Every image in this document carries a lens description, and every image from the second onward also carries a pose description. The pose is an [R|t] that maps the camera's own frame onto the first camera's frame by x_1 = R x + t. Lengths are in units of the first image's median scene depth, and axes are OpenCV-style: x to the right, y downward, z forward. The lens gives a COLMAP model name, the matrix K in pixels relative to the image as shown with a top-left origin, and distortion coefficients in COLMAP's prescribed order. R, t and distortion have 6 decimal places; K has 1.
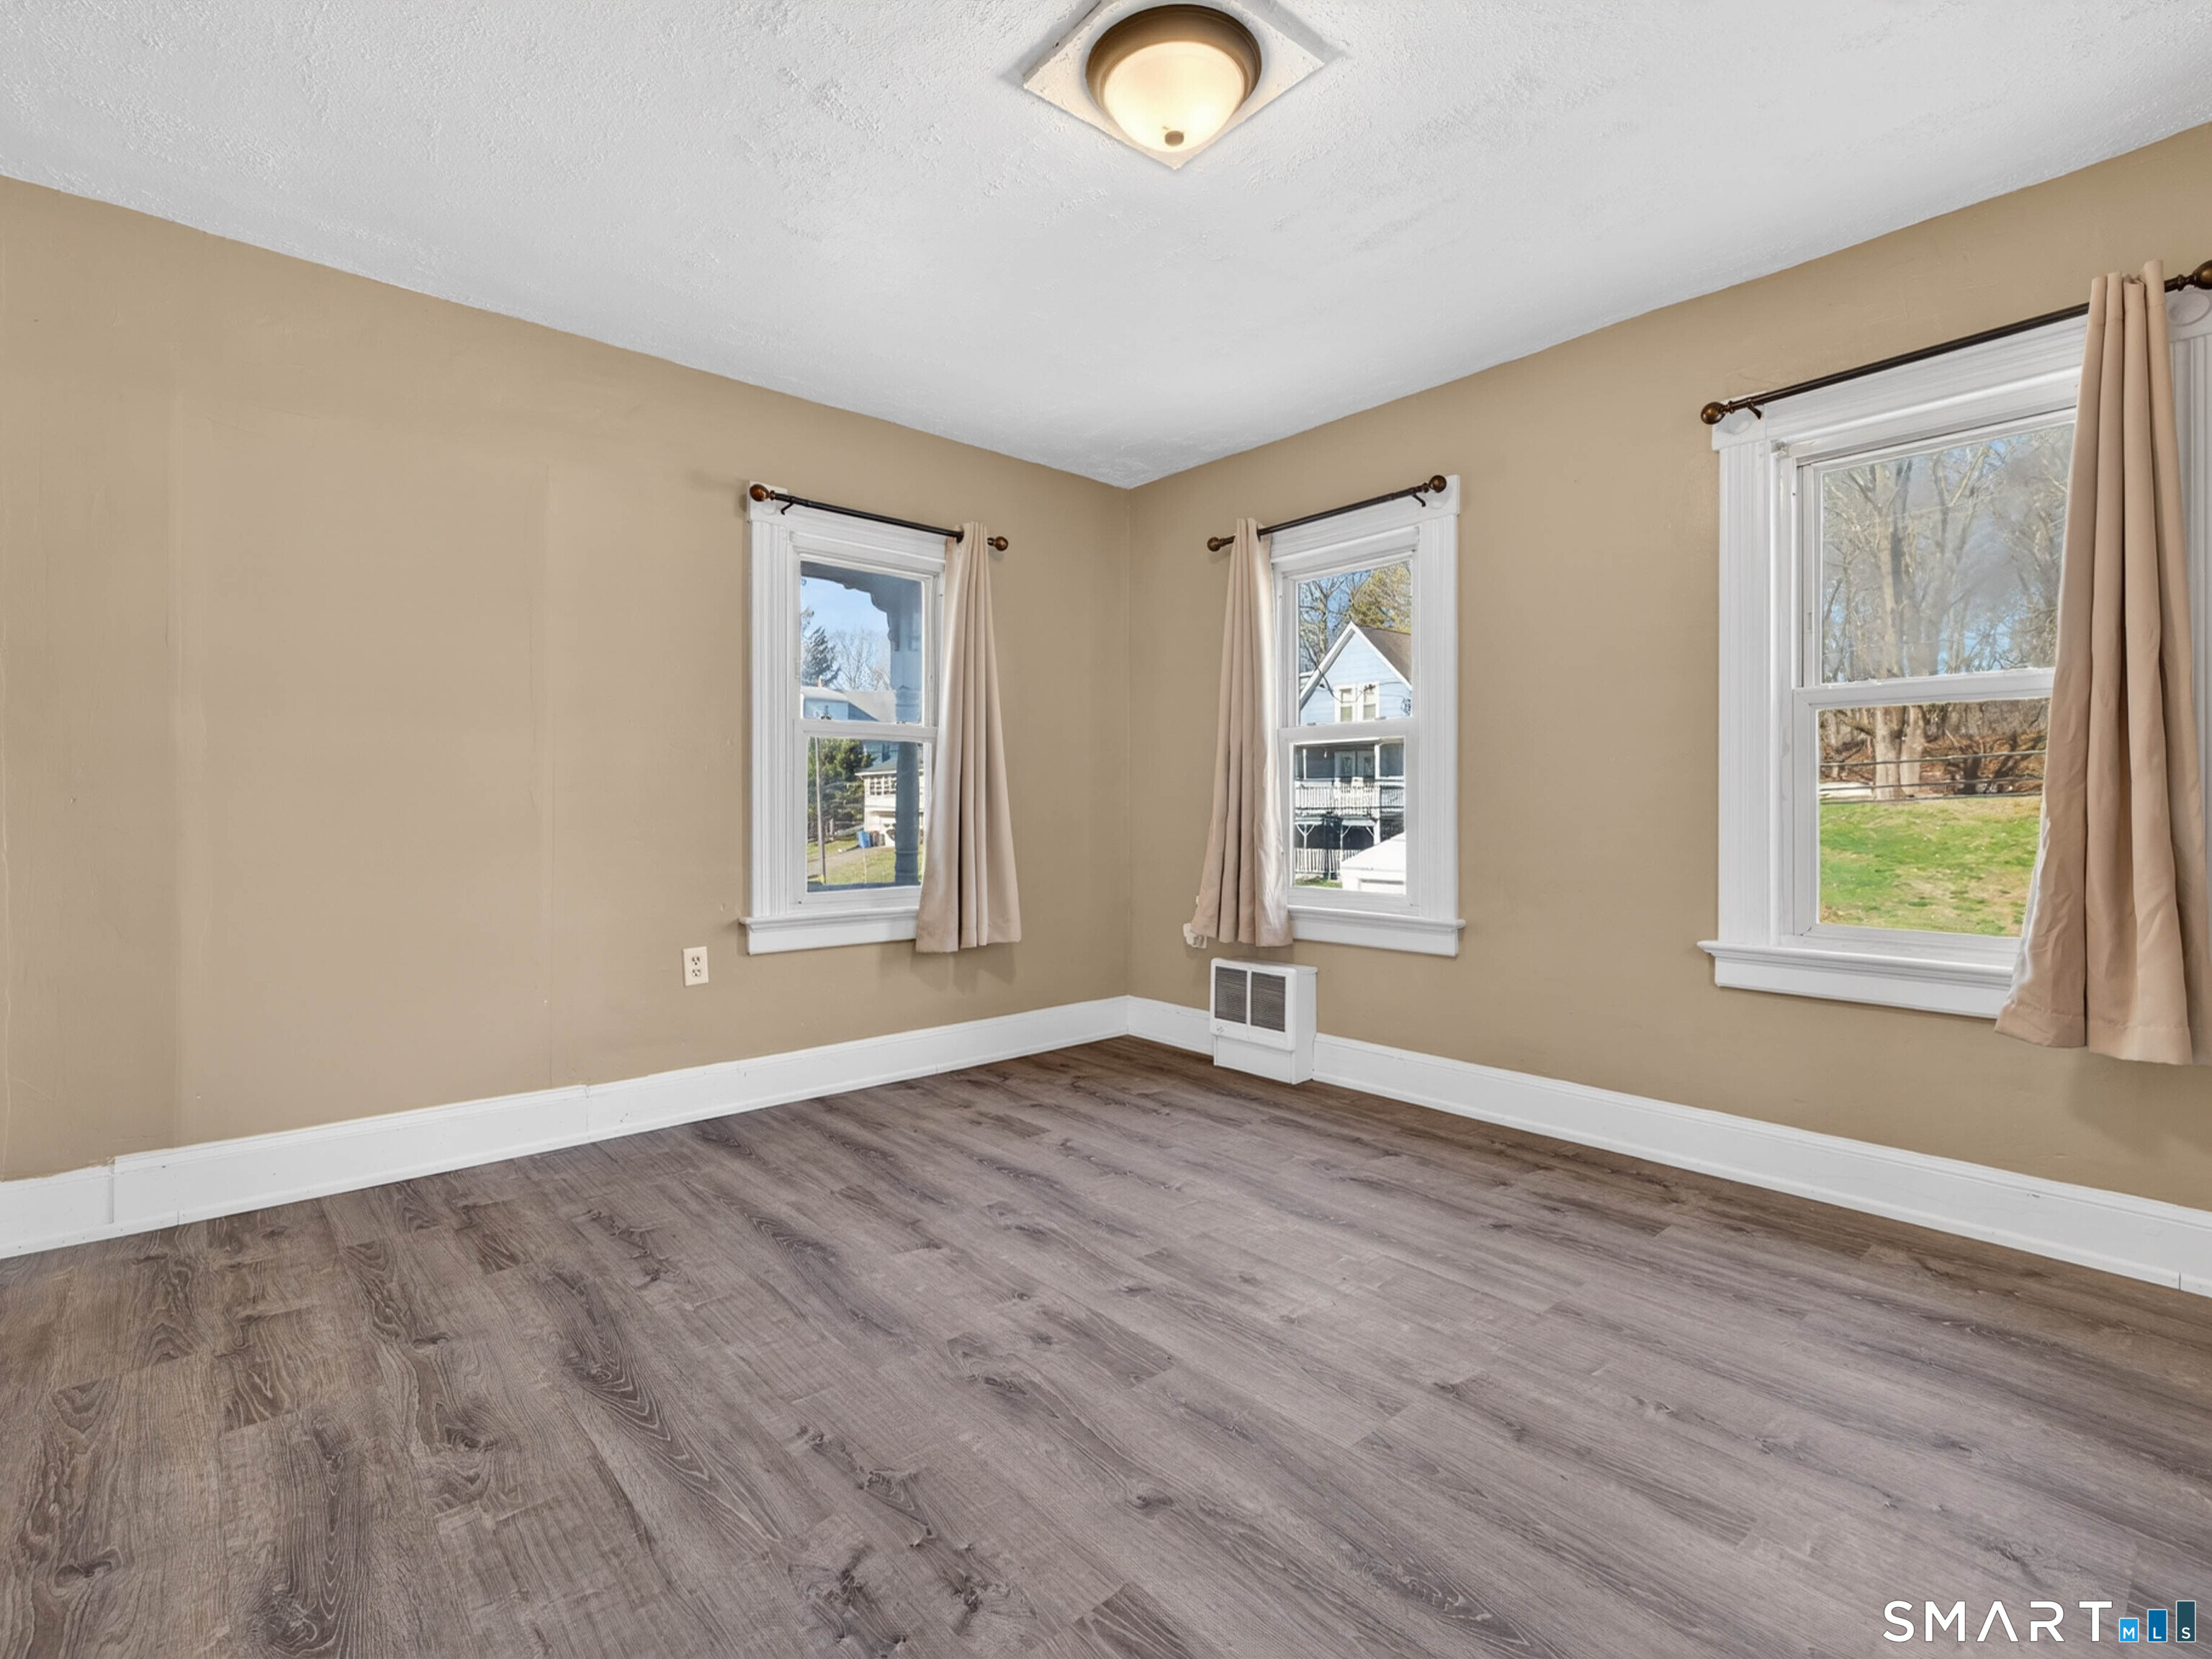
lens RADIAL K [[1037.4, 0, 1117.0], [0, 1037.4, 803.0], [0, 0, 1]] dist [0.006435, -0.000290]
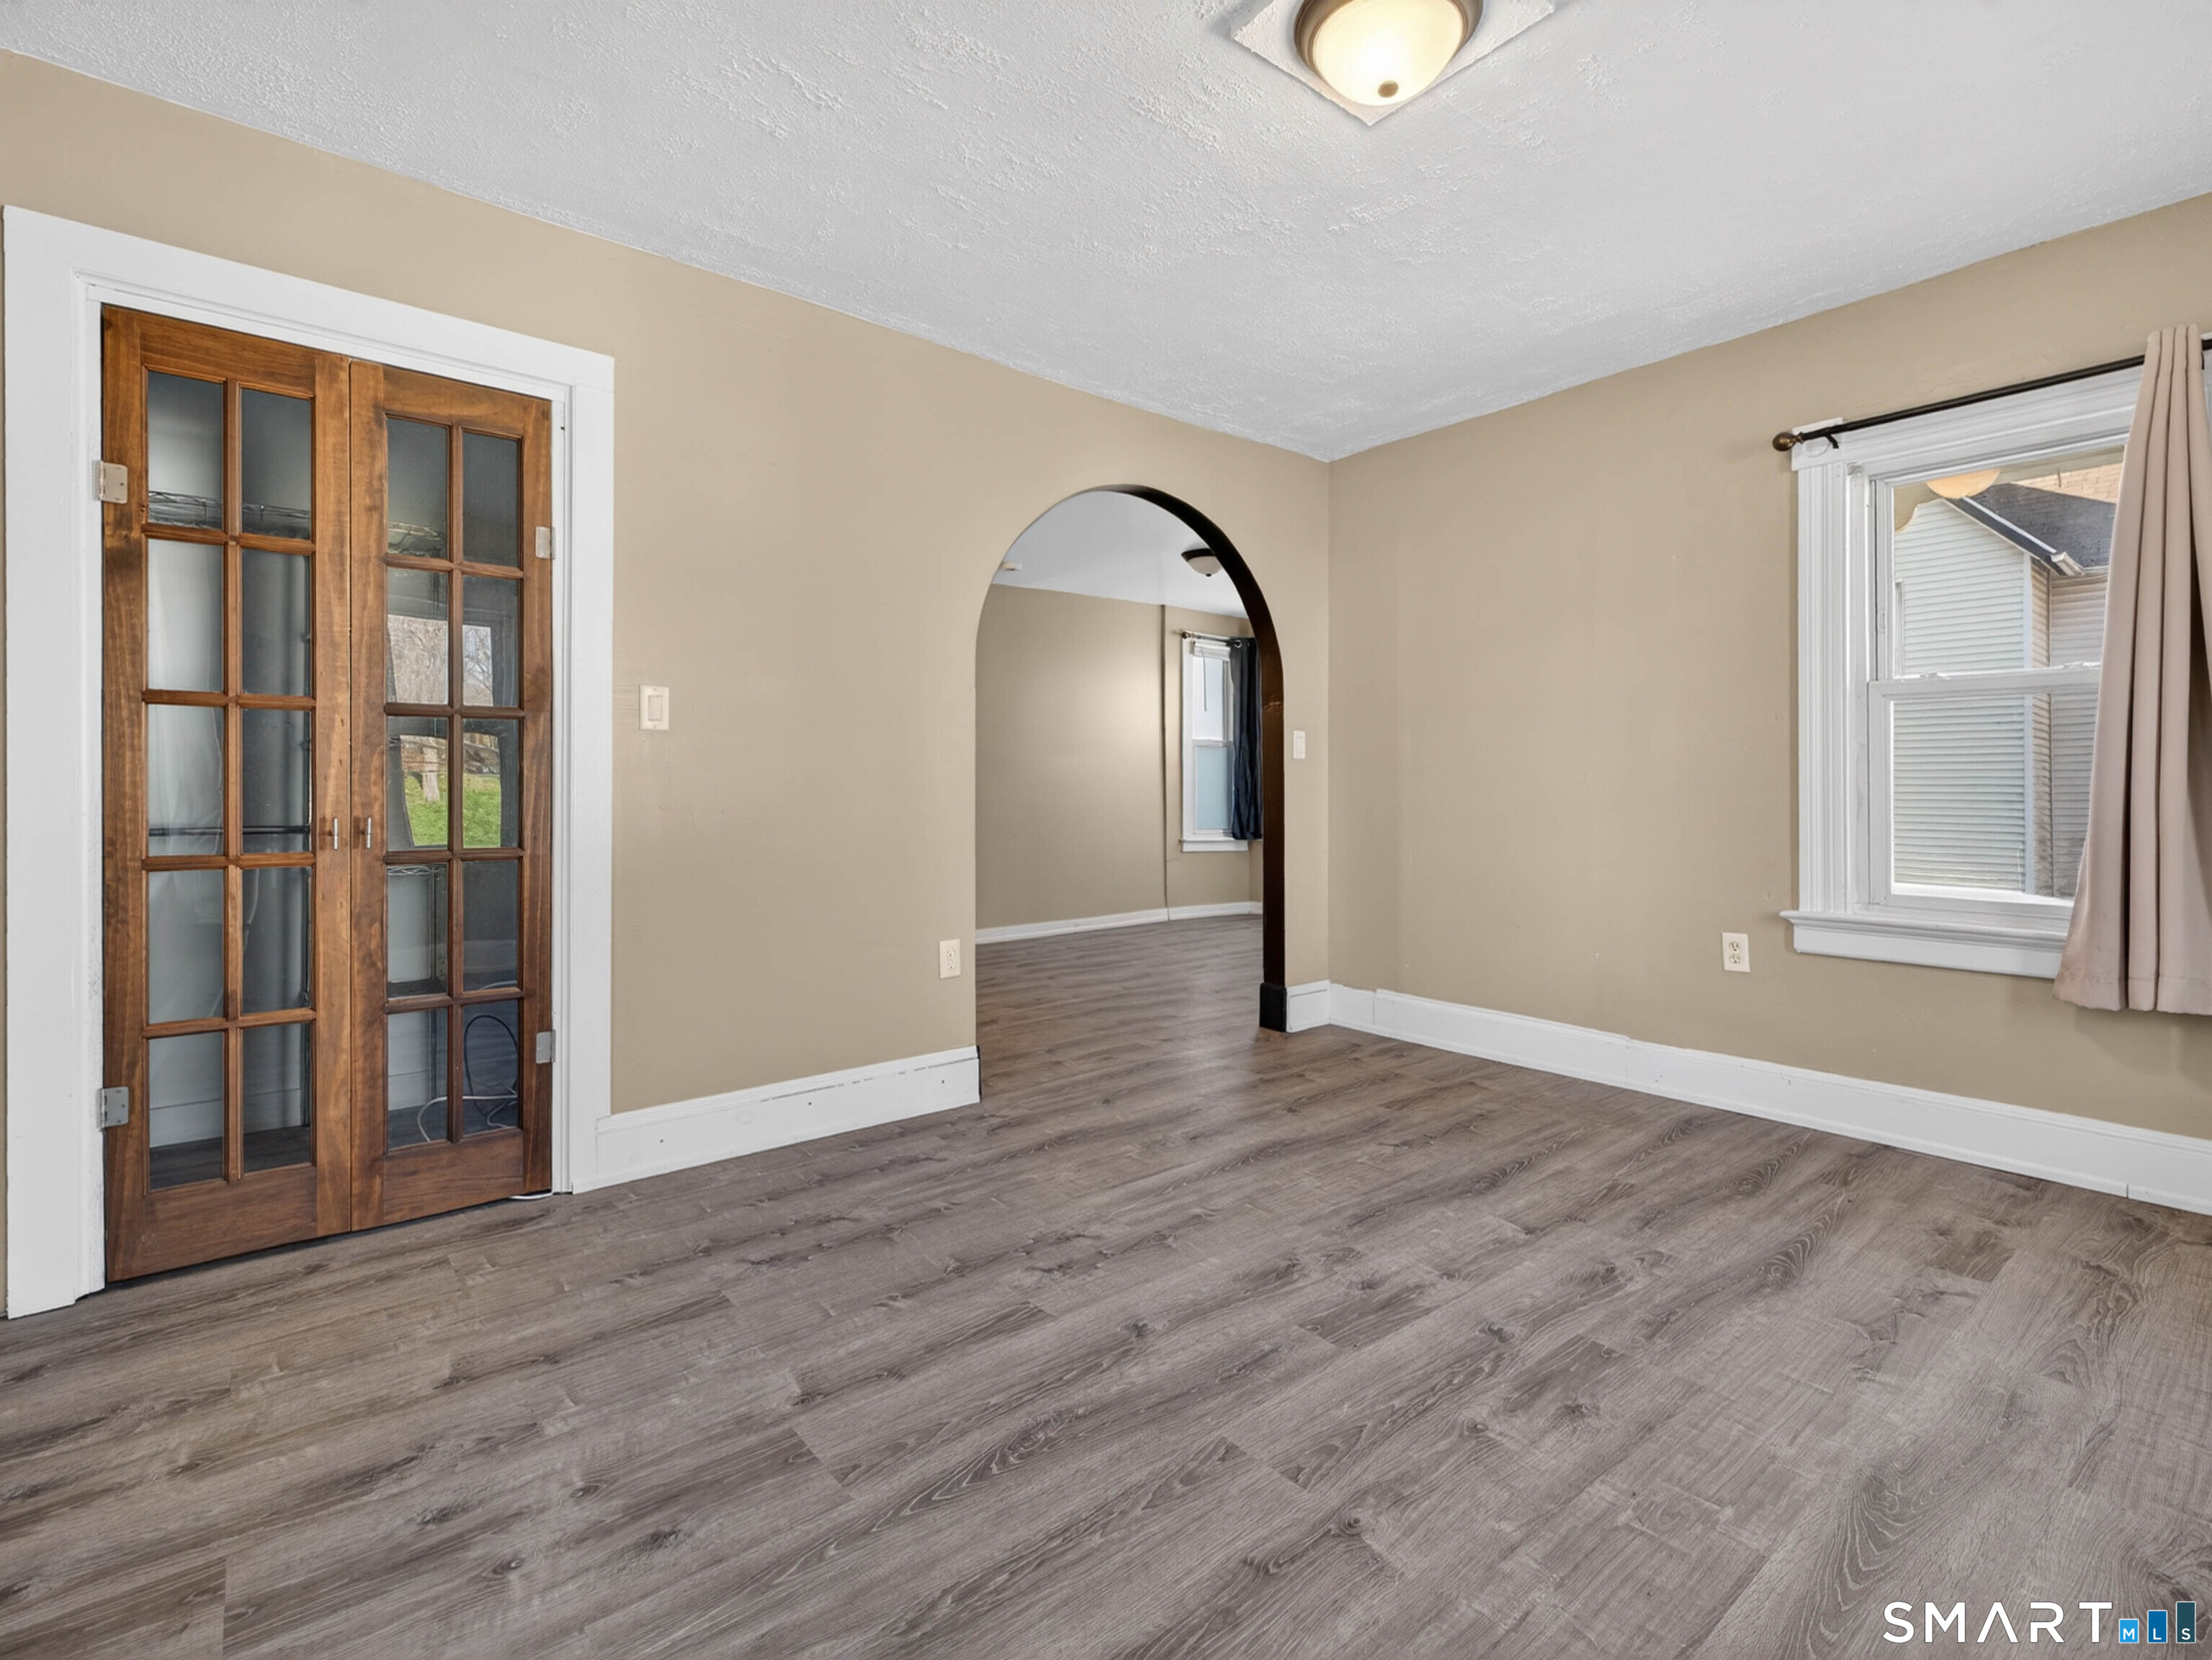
lens RADIAL K [[1044.4, 0, 1113.2], [0, 1044.4, 804.3], [0, 0, 1]] dist [0.002622, 0.000596]
pose [[-0.034888, 0.014909, -0.999280, 0.894199], [0.004815, 0.999880, 0.014749, 0.002172], [0.999380, -0.004297, -0.034955, 0.689503]]
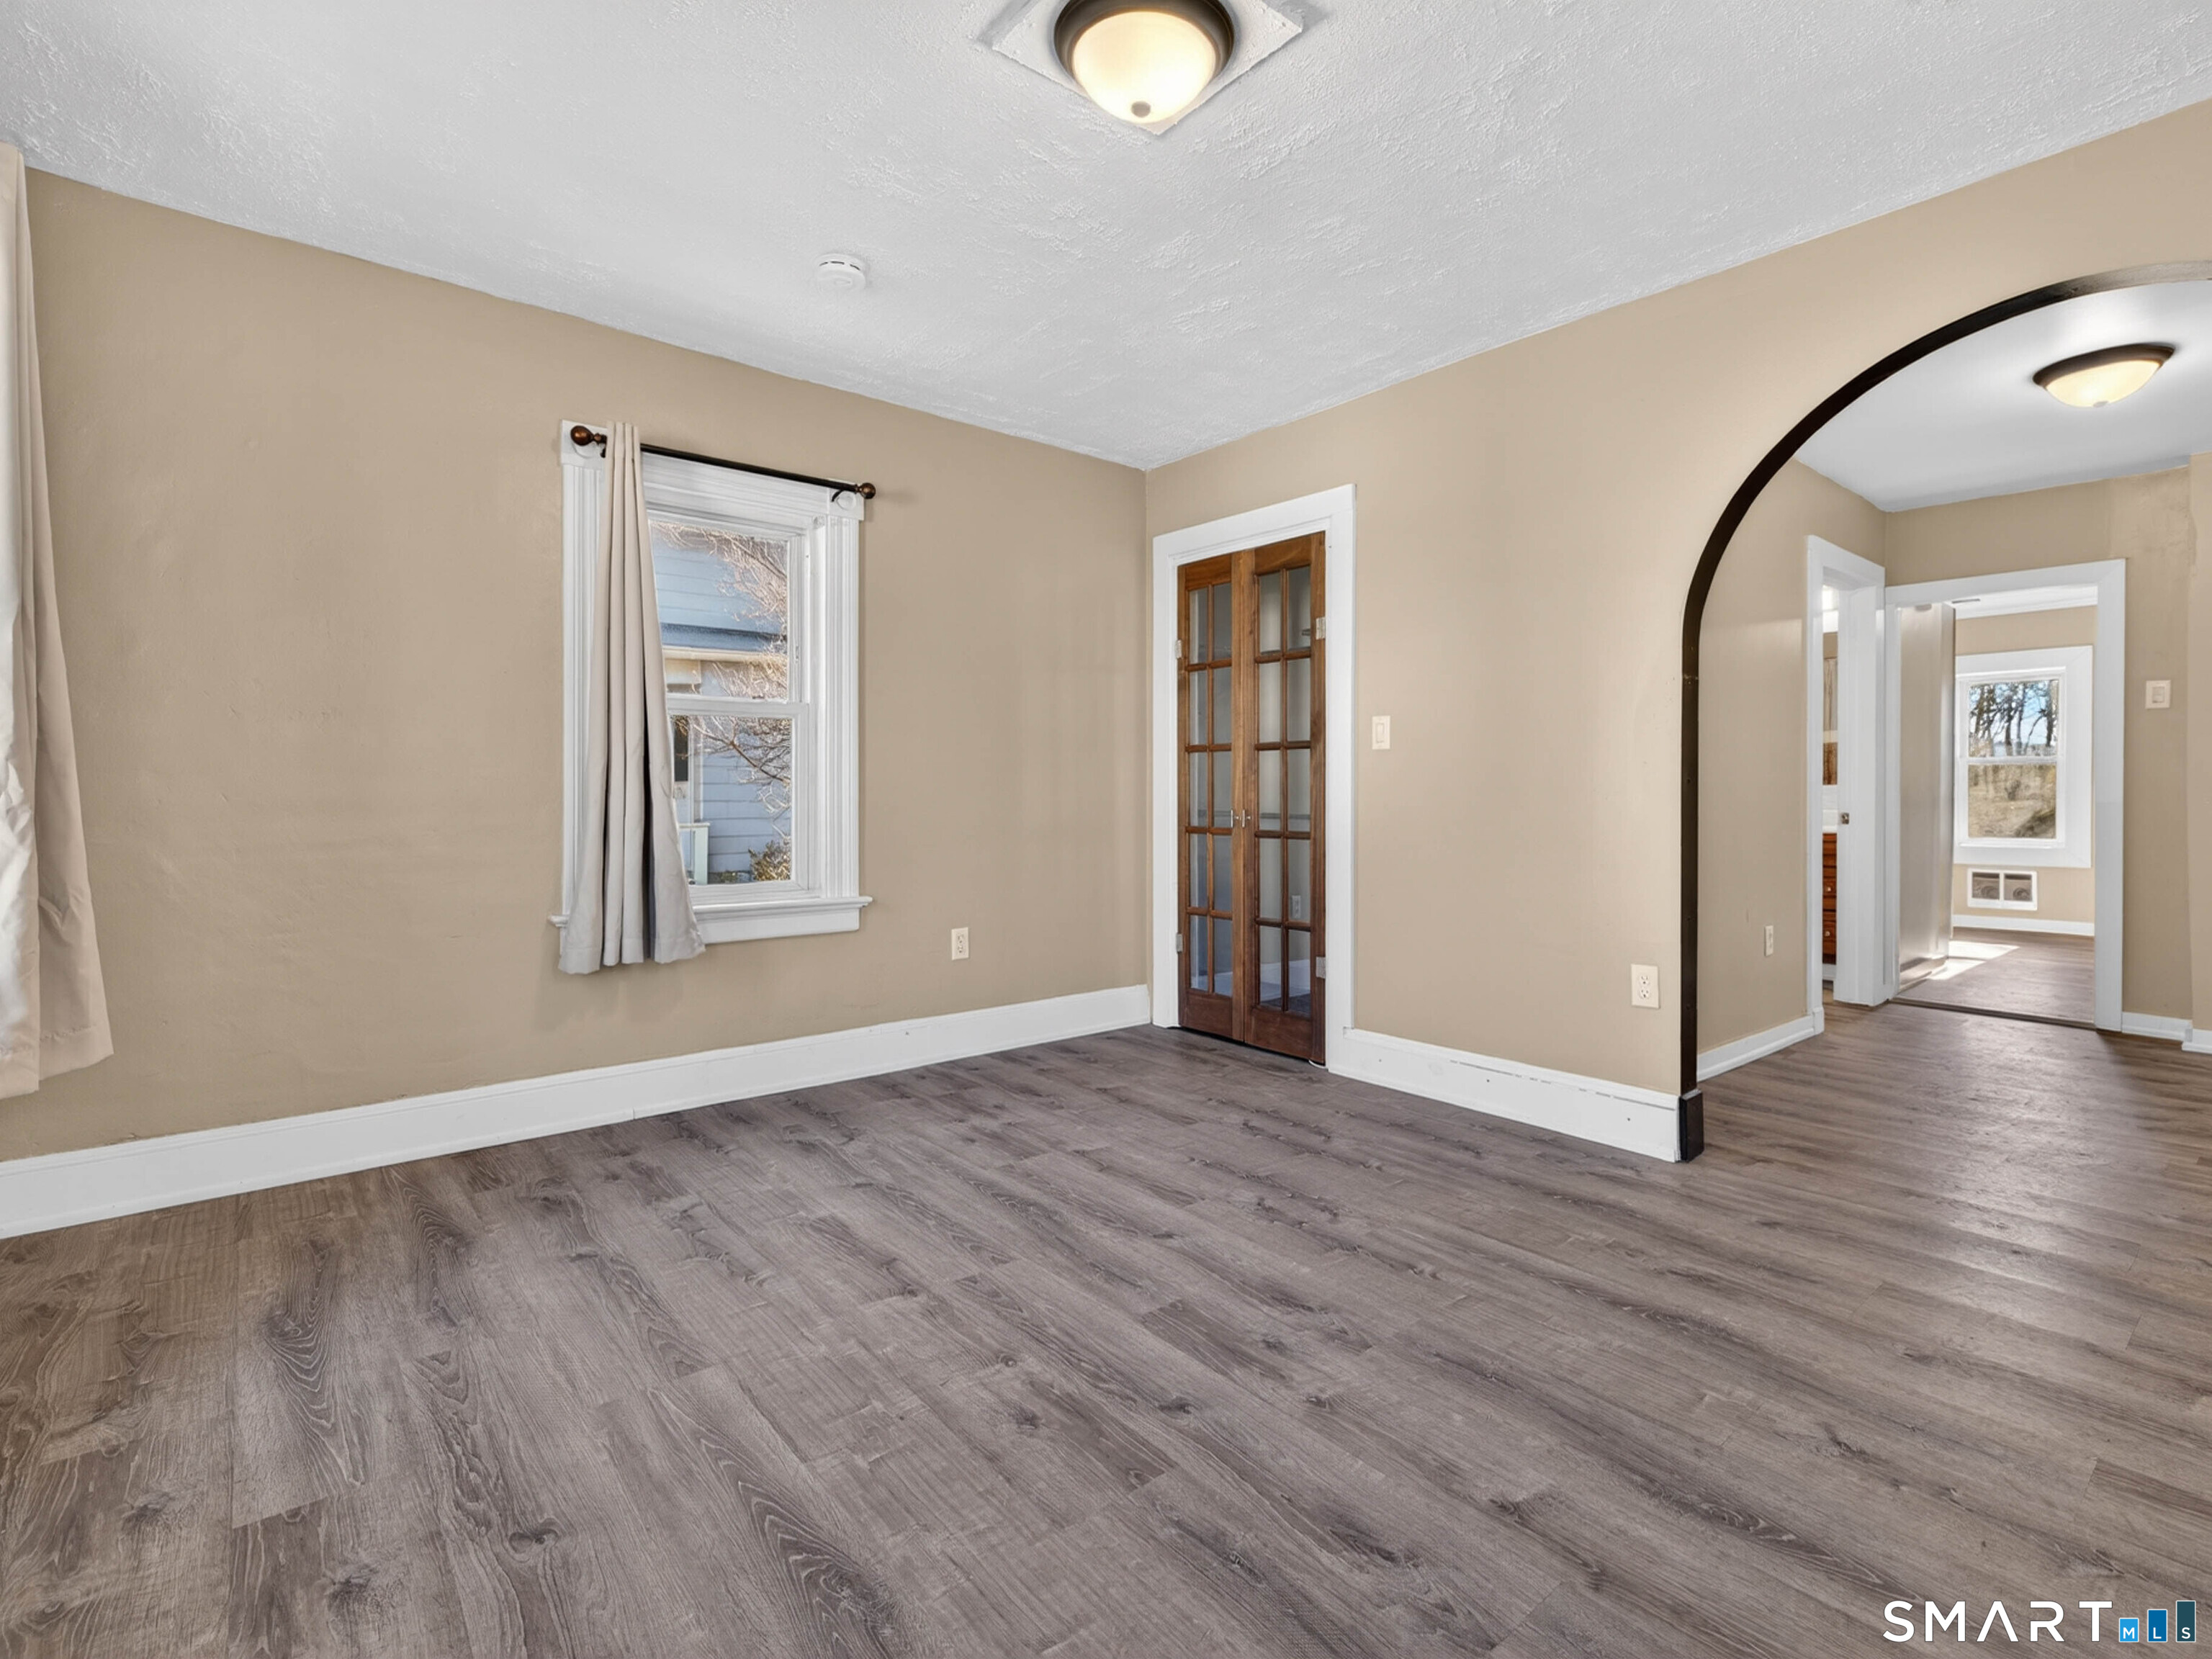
lens RADIAL K [[1049.6, 0, 1127.9], [0, 1049.6, 810.1], [0, 0, 1]] dist [0.008956, 0.000385]
pose [[-0.999653, -0.003399, 0.026122, 0.035390], [-0.003073, 0.999917, 0.012499, 0.006252], [-0.026162, 0.012414, -0.999581, 1.751770]]
